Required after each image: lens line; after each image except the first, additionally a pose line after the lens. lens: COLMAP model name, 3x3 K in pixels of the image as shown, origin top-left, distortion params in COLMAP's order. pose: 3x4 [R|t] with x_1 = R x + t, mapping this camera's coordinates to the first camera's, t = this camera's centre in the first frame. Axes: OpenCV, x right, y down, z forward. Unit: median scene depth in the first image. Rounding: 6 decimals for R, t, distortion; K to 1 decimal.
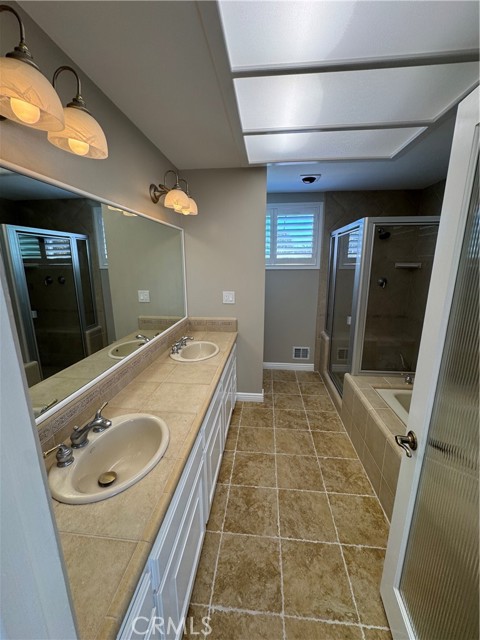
lens RADIAL K [[258.3, 0, 240.9], [0, 258.3, 319.5], [0, 0, 1]] dist [-0.001072, 0.000424]
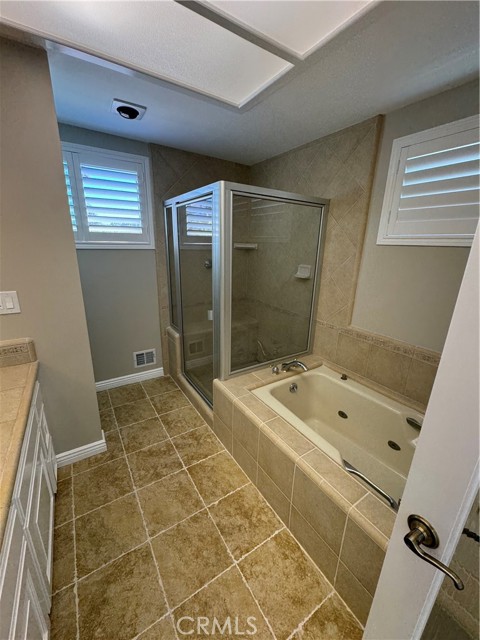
lens RADIAL K [[258.3, 0, 240.5], [0, 258.3, 318.9], [0, 0, 1]] dist [-0.001072, 0.000424]
pose [[0.780318, -0.155077, 0.605851, 0.004787], [0.109245, 0.987673, 0.112107, -0.057811], [-0.615768, -0.021293, 0.787640, 0.278883]]
